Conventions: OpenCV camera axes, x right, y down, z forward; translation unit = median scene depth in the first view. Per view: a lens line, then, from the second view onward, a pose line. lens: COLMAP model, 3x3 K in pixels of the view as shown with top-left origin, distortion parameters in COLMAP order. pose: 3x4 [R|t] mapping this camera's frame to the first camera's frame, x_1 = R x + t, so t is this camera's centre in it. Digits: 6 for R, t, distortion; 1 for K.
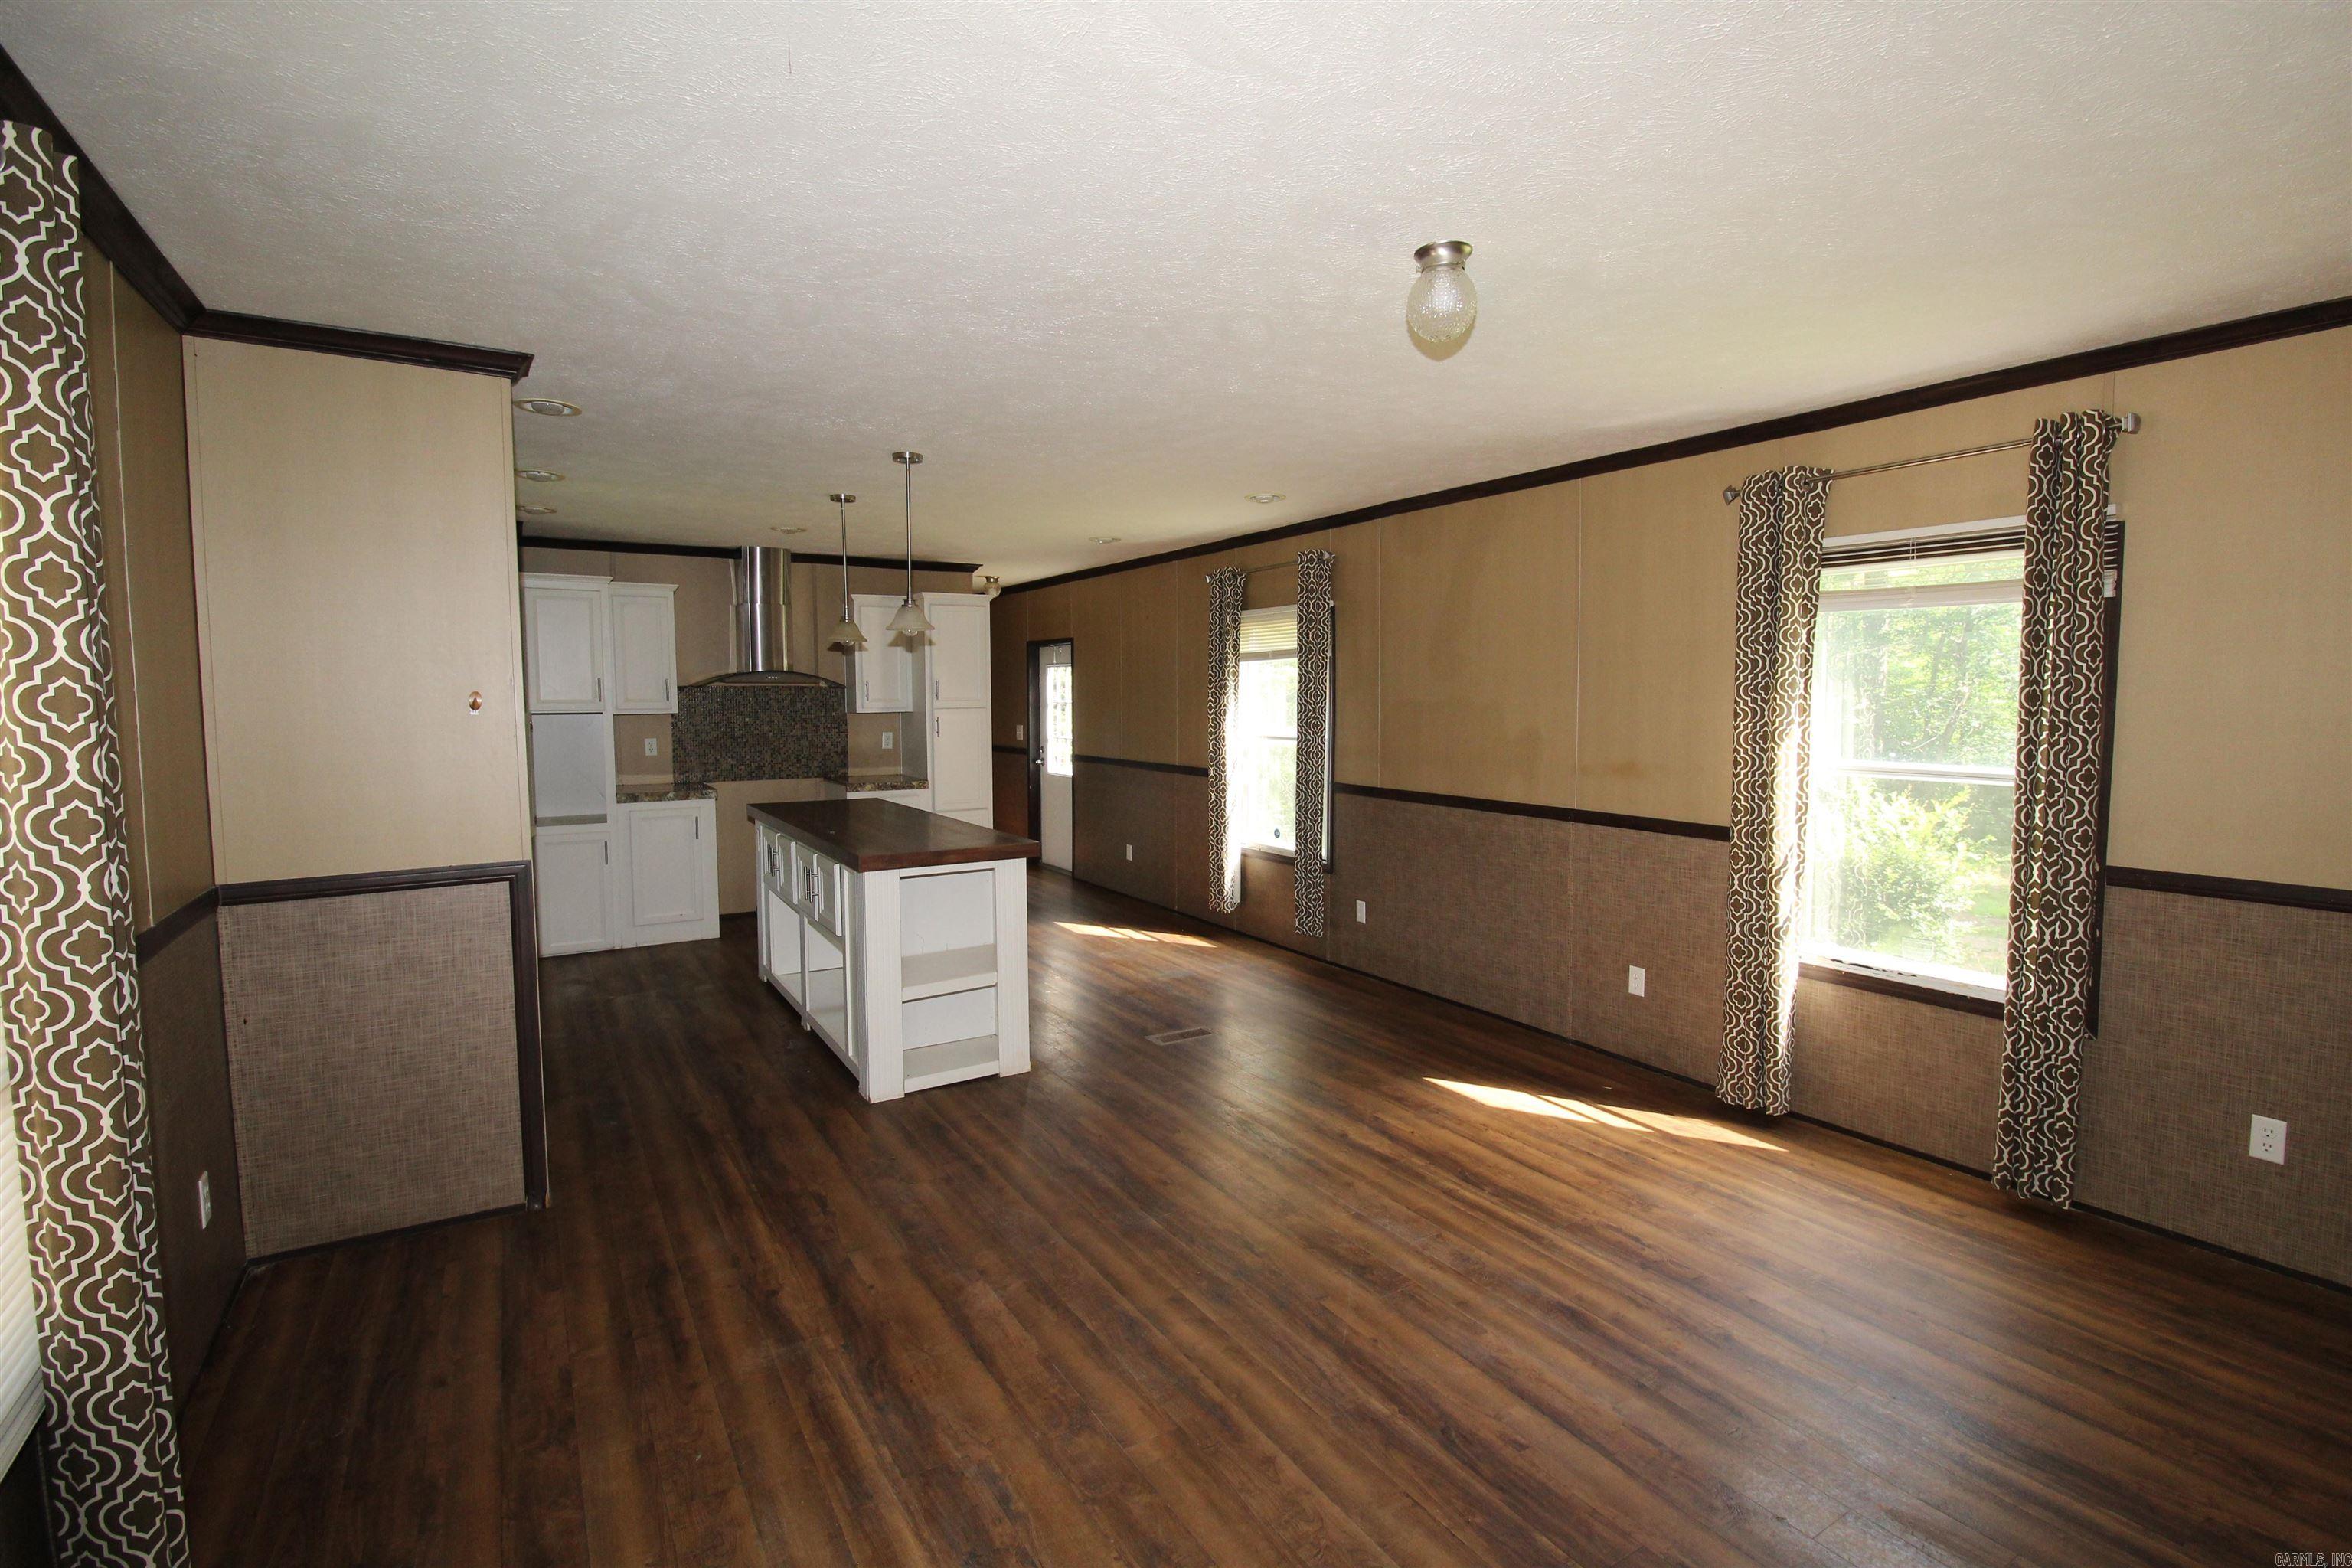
lens RADIAL K [[1080.9, 0, 1191.3], [0, 1080.9, 769.9], [0, 0, 1]] dist [0.008024, -0.015292]
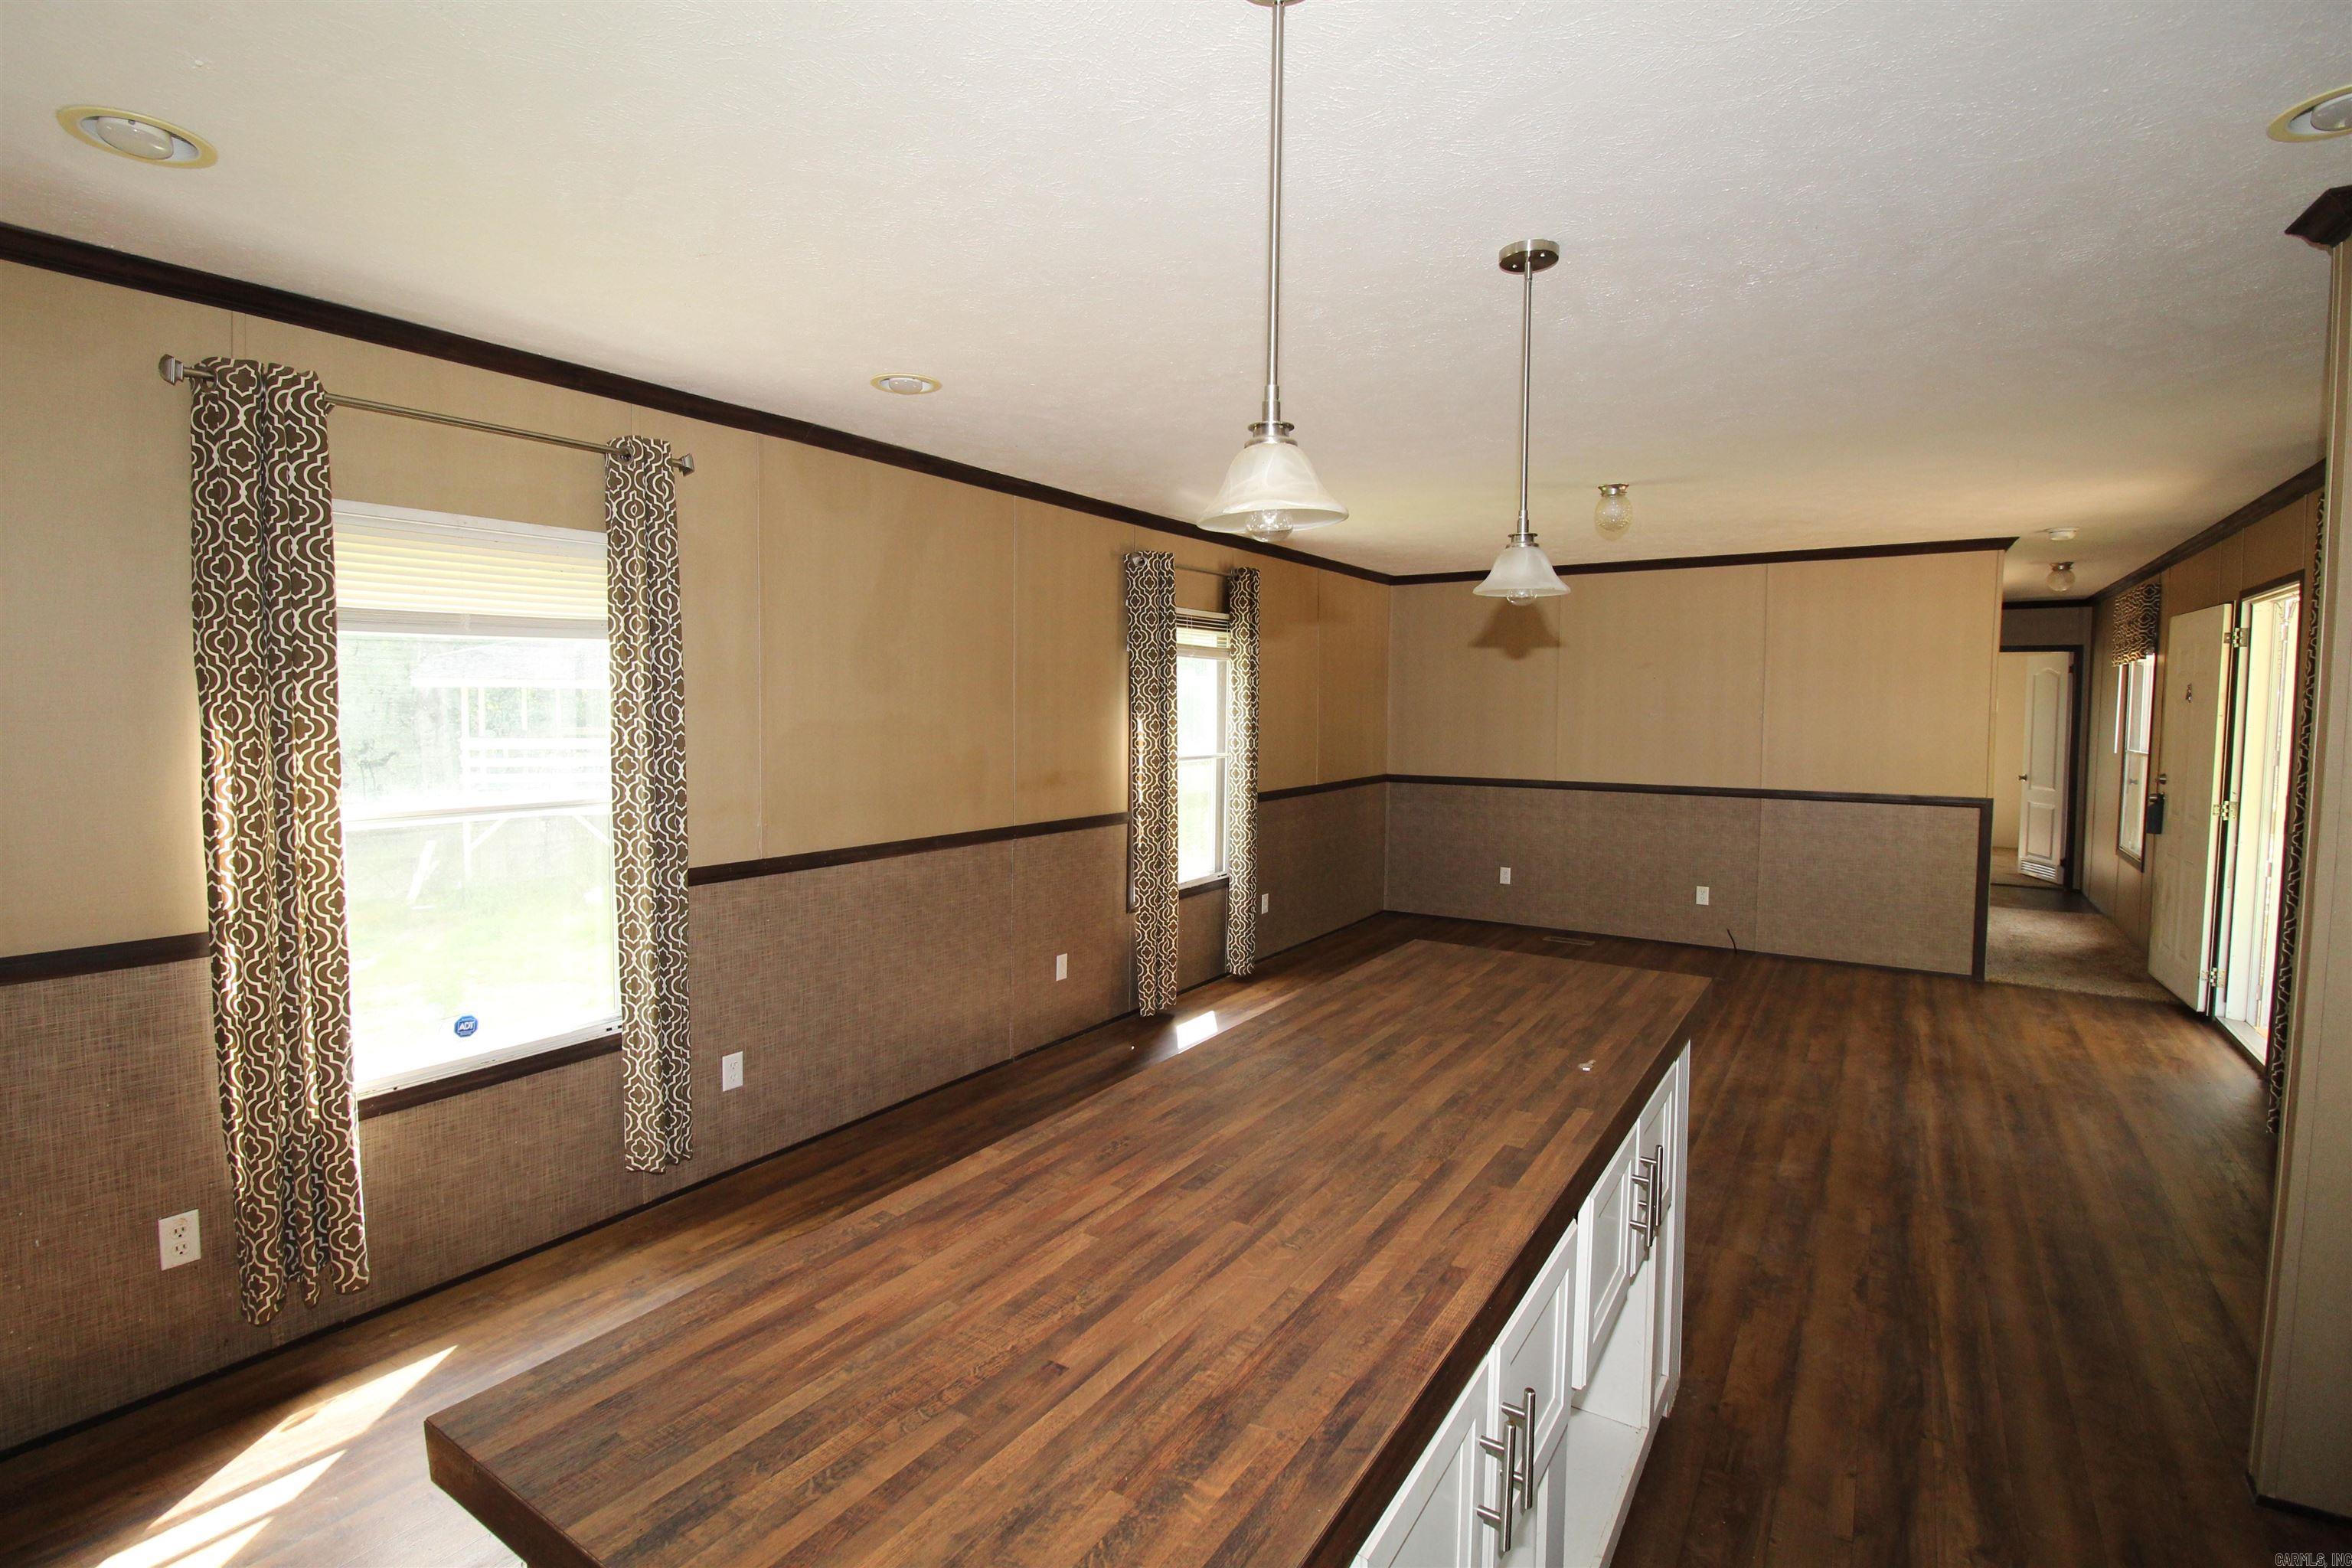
lens RADIAL K [[1082.1, 0, 1185.8], [0, 1082.1, 775.9], [0, 0, 1]] dist [0.003507, -0.011719]
pose [[-0.418434, -0.061360, 0.906172, -0.880362], [0.057864, 0.993887, 0.094019, -0.135759], [-0.906402, 0.091776, -0.412326, 1.813837]]
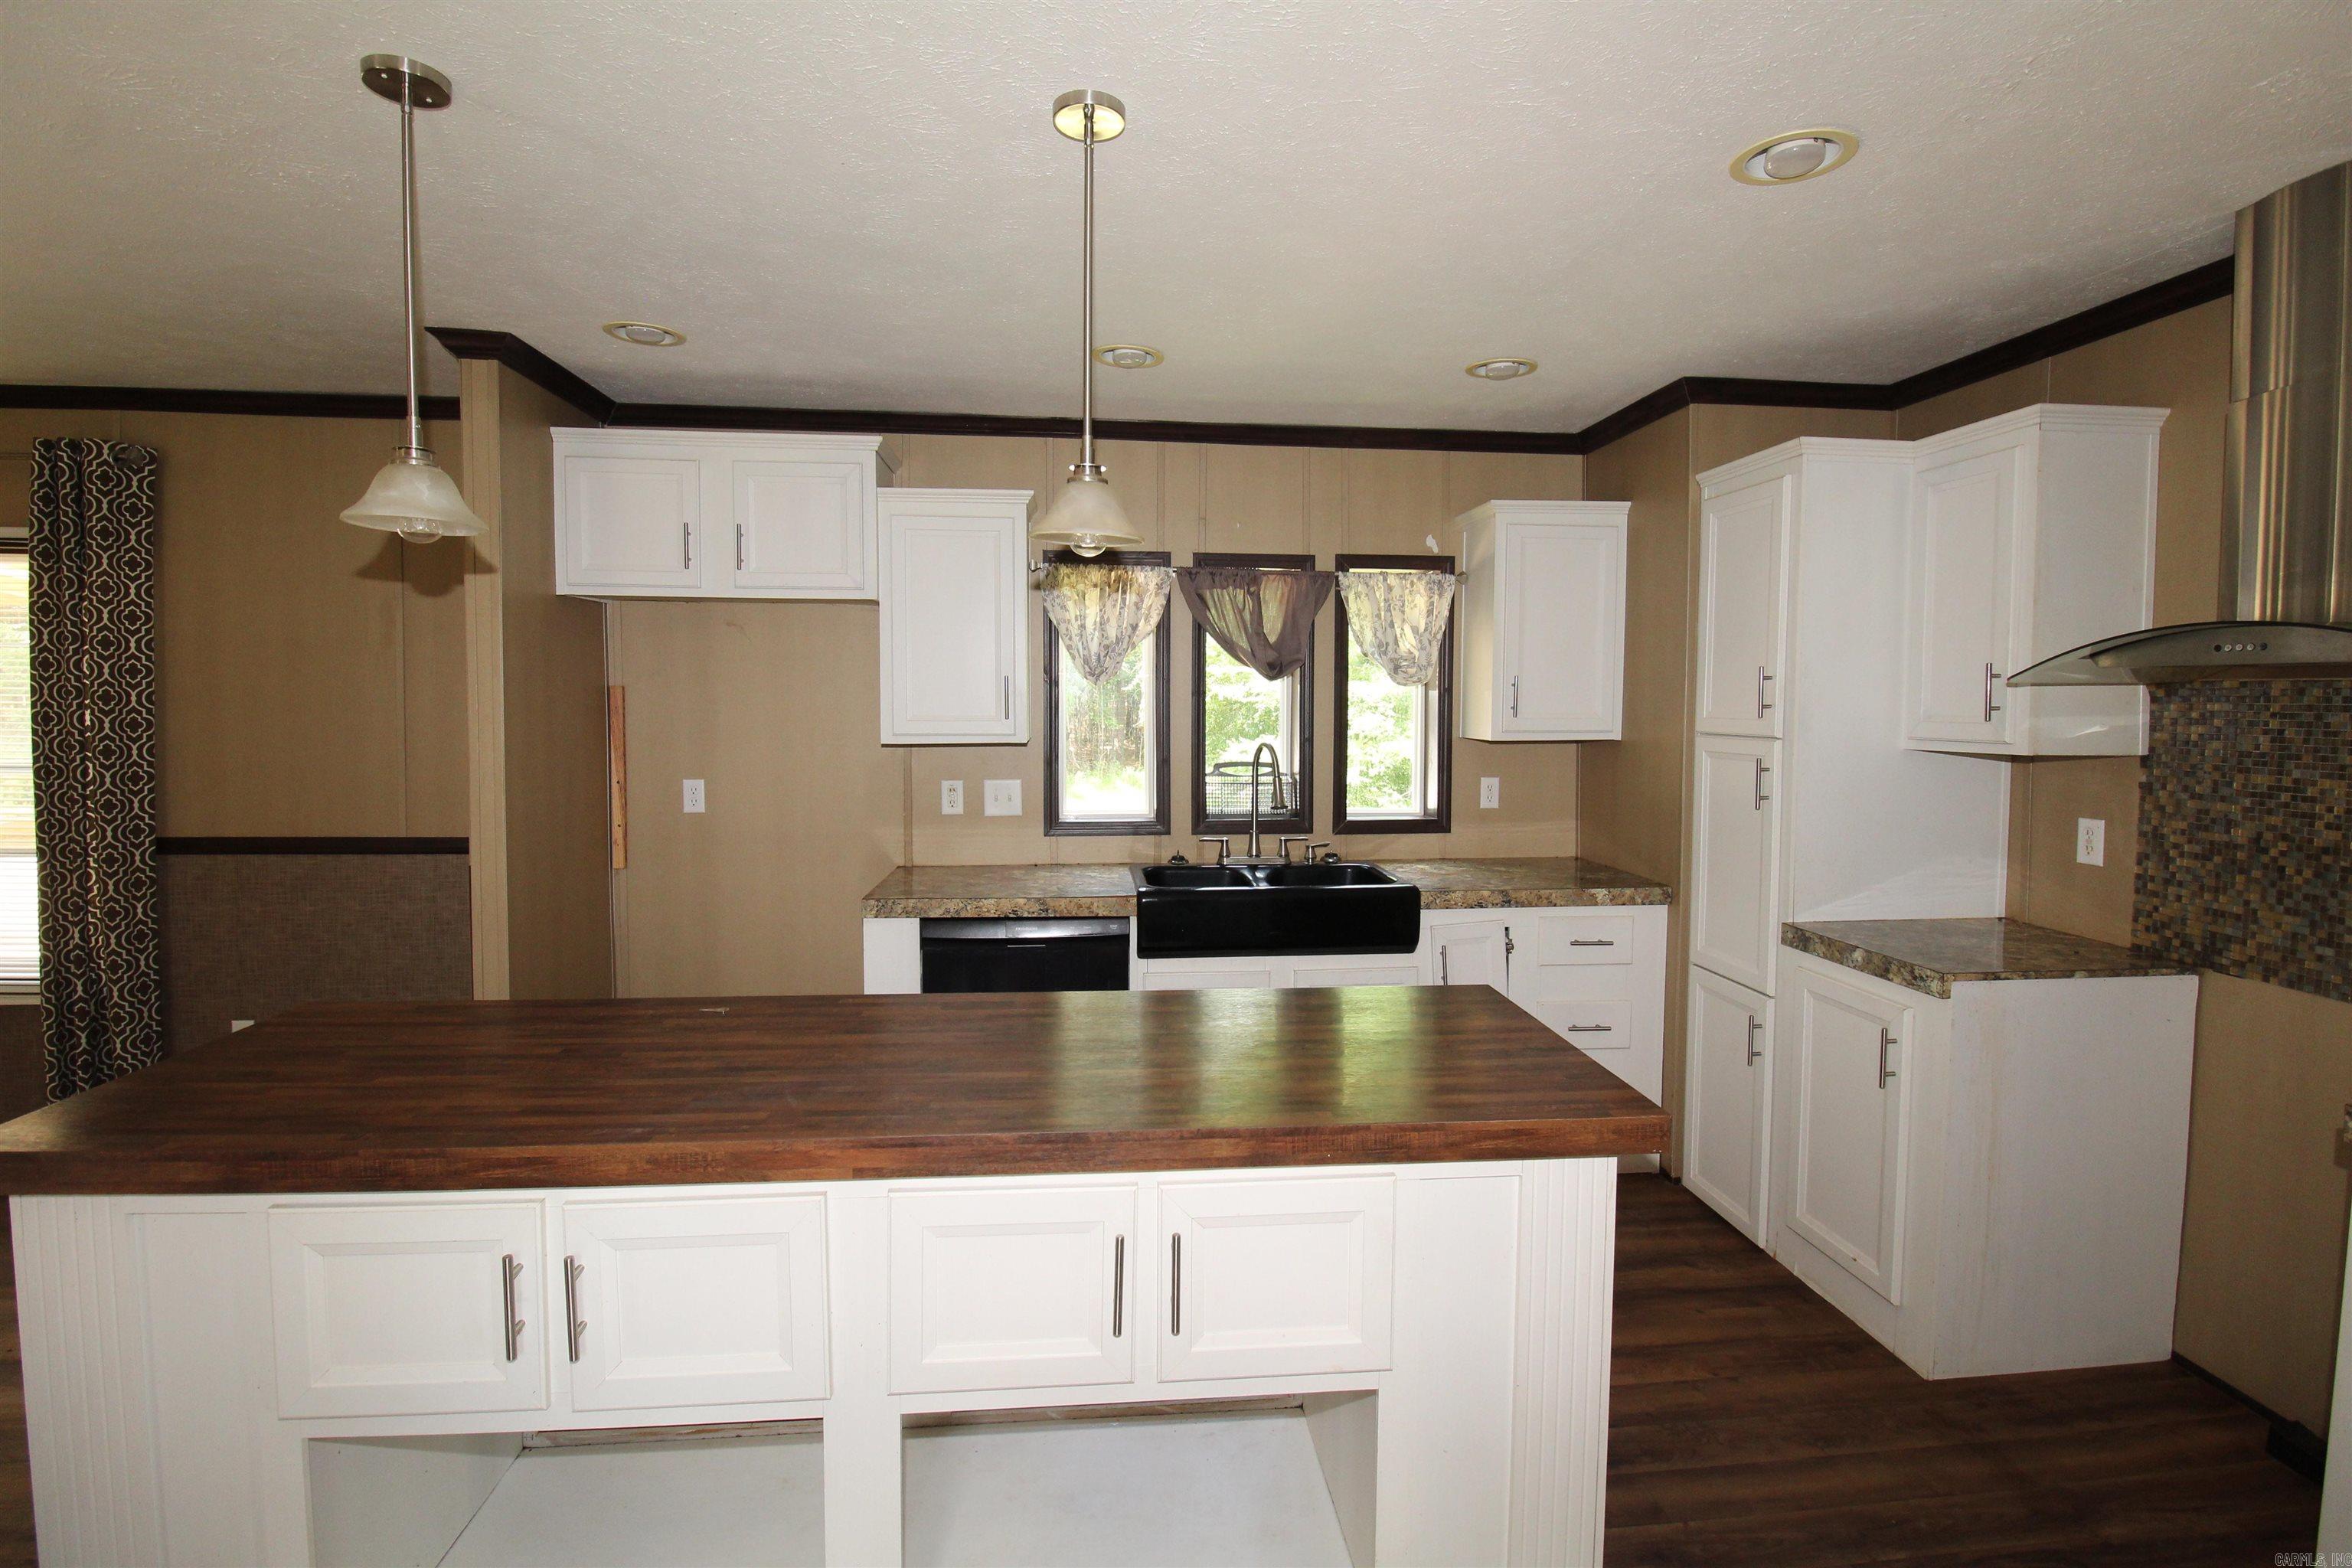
lens RADIAL K [[1080.9, 0, 1191.3], [0, 1080.9, 769.9], [0, 0, 1]] dist [0.008024, -0.015292]
pose [[-0.432414, 0.053787, -0.900069, -0.028093], [-0.072940, 0.992861, 0.094374, -0.133083], [0.898720, 0.106460, -0.425404, 1.894598]]
